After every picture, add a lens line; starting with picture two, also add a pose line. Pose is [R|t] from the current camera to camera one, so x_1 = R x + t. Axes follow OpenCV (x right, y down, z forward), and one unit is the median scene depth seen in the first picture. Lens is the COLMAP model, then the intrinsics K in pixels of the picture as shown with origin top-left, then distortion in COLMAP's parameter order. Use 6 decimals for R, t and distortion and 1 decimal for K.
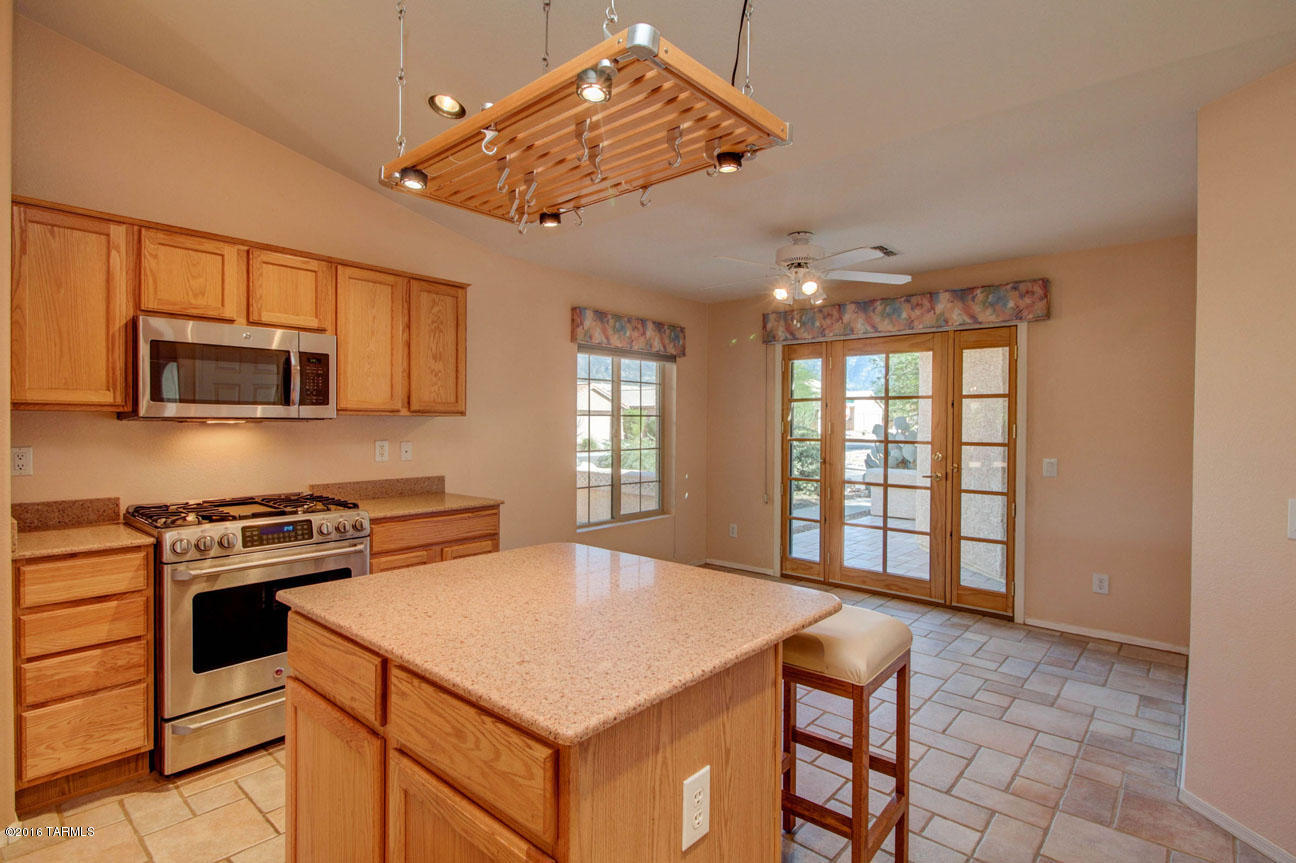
lens RADIAL K [[620.1, 0, 635.8], [0, 620.1, 429.0], [0, 0, 1]] dist [0.014514, -0.003555]
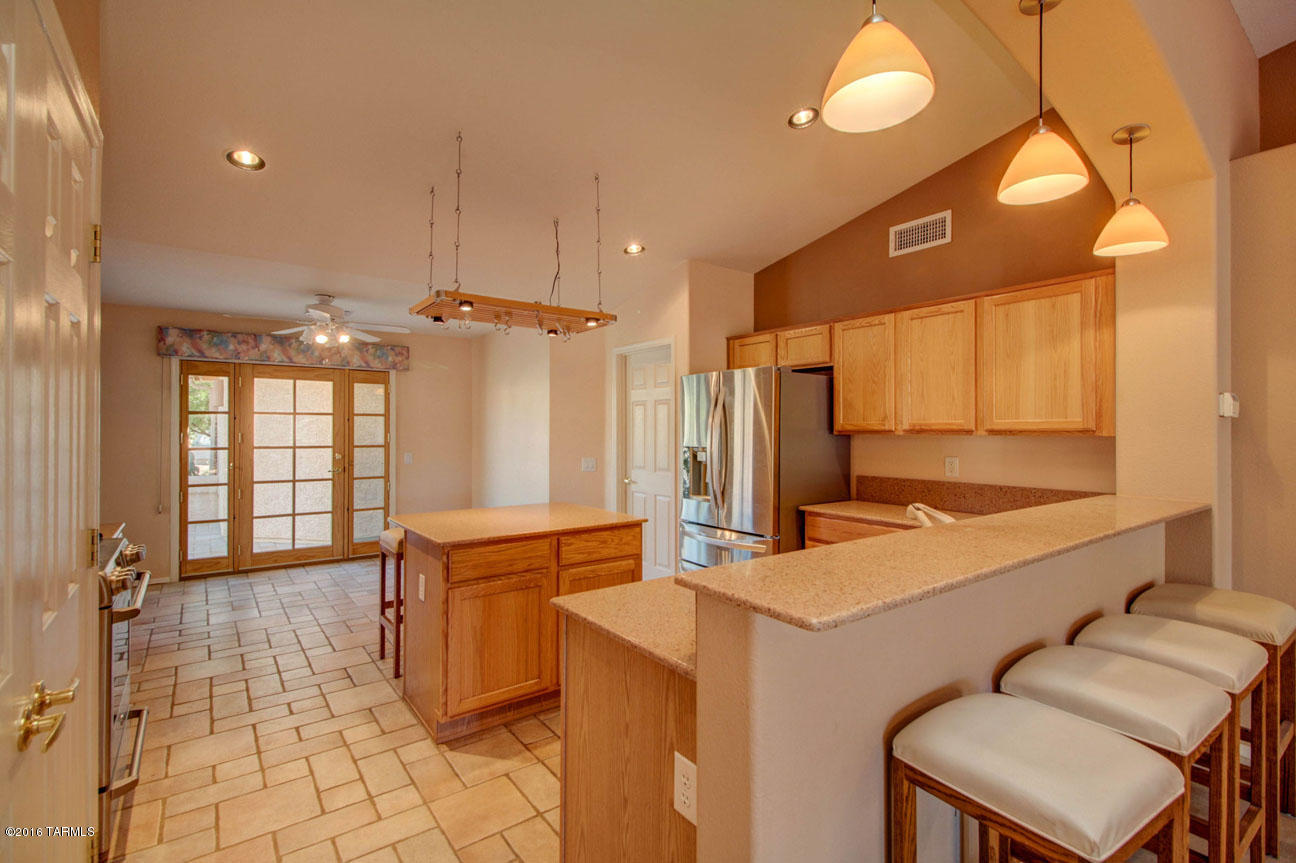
lens RADIAL K [[598.6, 0, 652.8], [0, 598.6, 429.5], [0, 0, 1]] dist [0.020617, -0.010757]
pose [[0.191631, -0.006560, 0.981445, -0.941927], [0.011440, 0.999925, 0.004450, -0.018852], [-0.981400, 0.010375, 0.191691, 0.036668]]
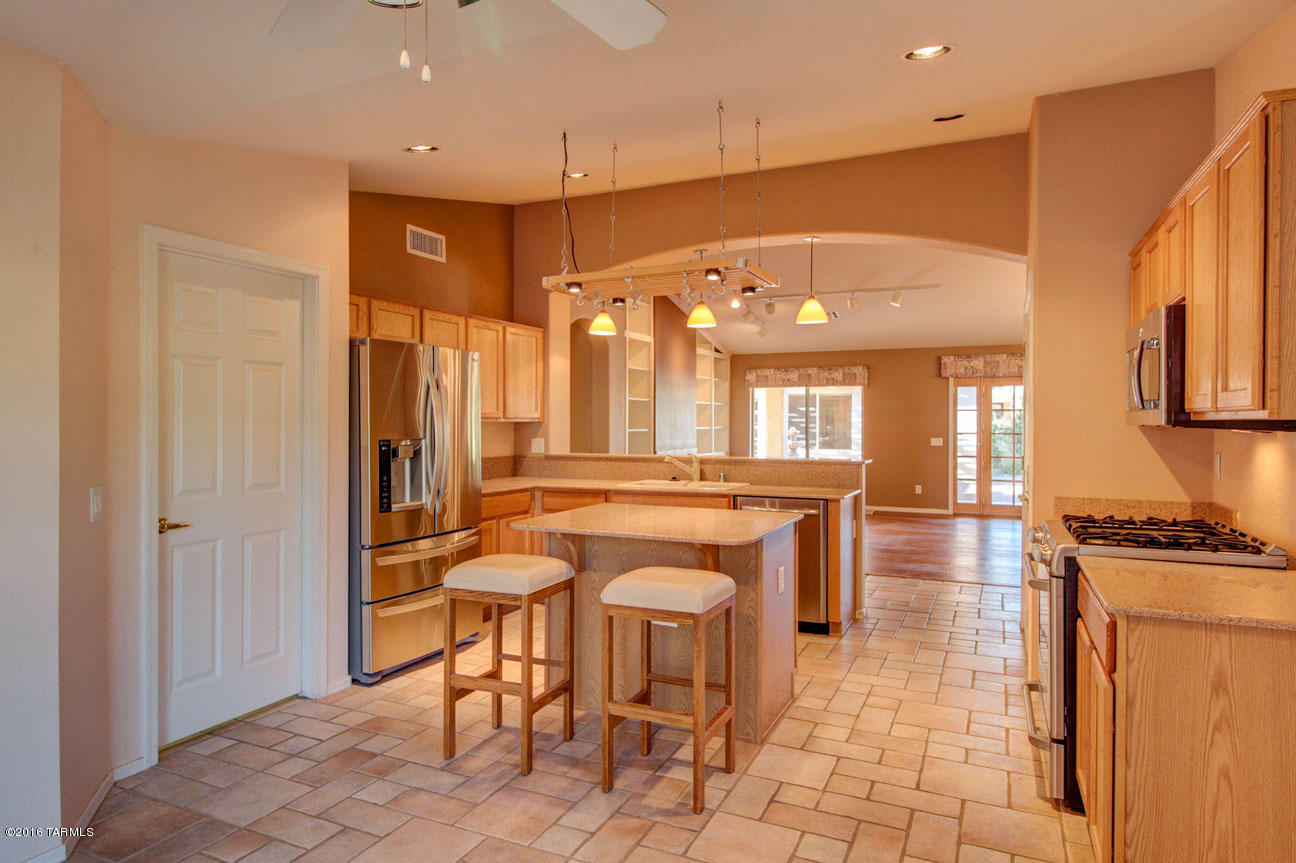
lens RADIAL K [[745.8, 0, 648.3], [0, 745.8, 422.7], [0, 0, 1]] dist [0.001875, -0.005293]
pose [[-0.956133, -0.004004, -0.292904, 0.305521], [-0.008597, 0.999859, 0.014397, -0.021811], [0.292805, 0.016284, -0.956033, 1.445703]]
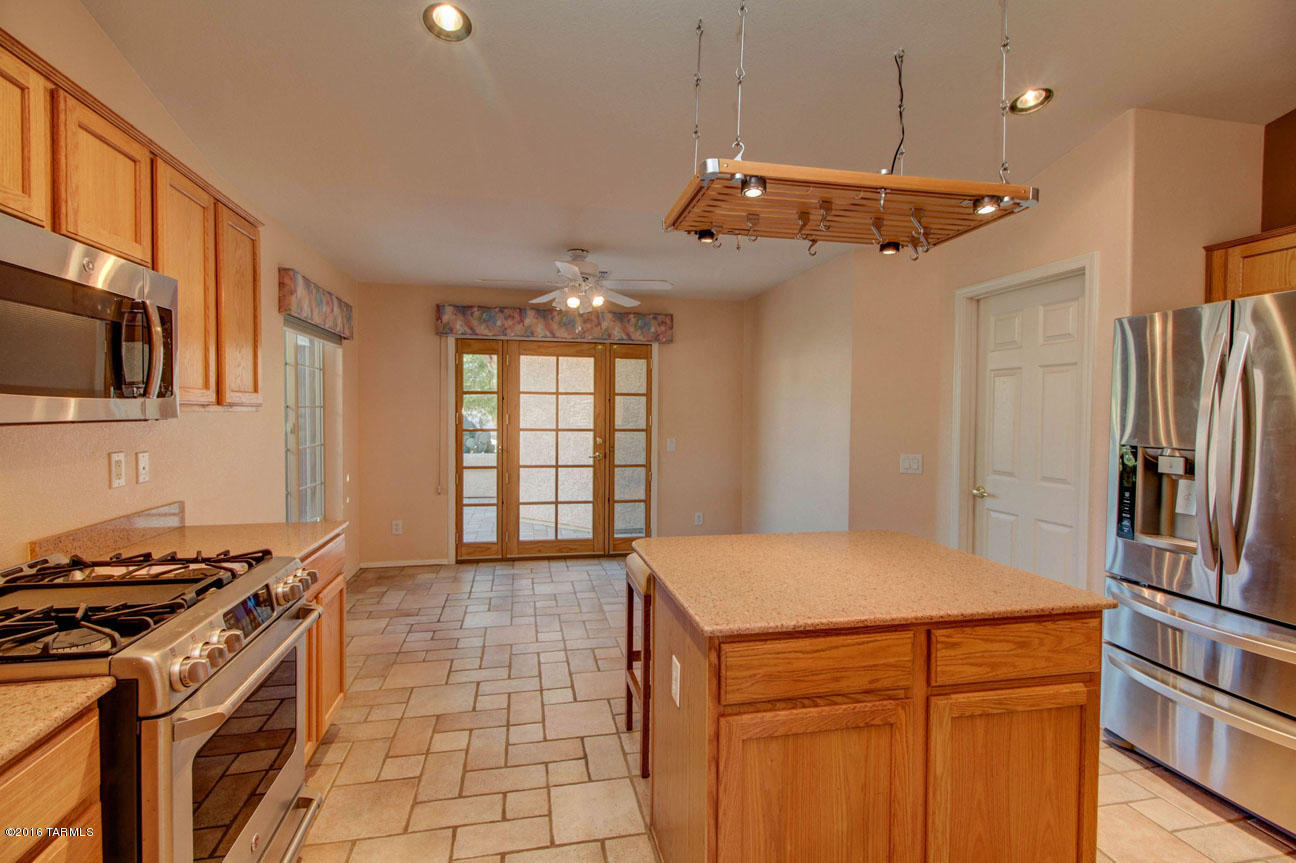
lens RADIAL K [[598.6, 0, 640.8], [0, 598.6, 431.1], [0, 0, 1]] dist [0.020617, -0.010757]
pose [[0.598825, -0.029580, 0.800334, -0.578525], [0.006098, 0.999457, 0.032377, -0.019050], [-0.800857, -0.014507, 0.598680, 0.252215]]
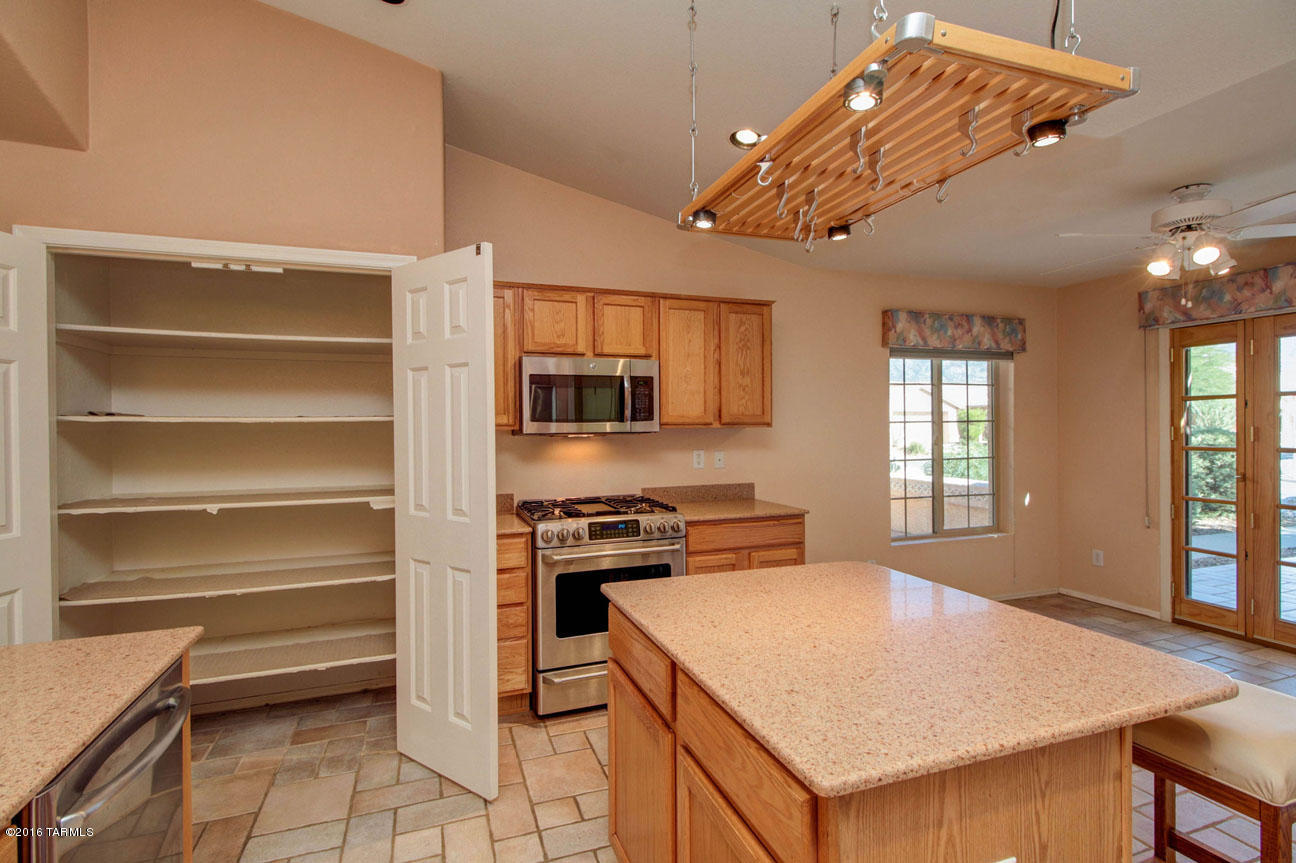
lens RADIAL K [[598.6, 0, 651.0], [0, 598.6, 428.3], [0, 0, 1]] dist [0.020617, -0.010757]
pose [[0.880932, -0.012215, -0.473085, 0.024949], [0.009308, 0.999921, -0.008486, -0.012570], [0.473151, 0.003072, 0.880976, 0.014070]]
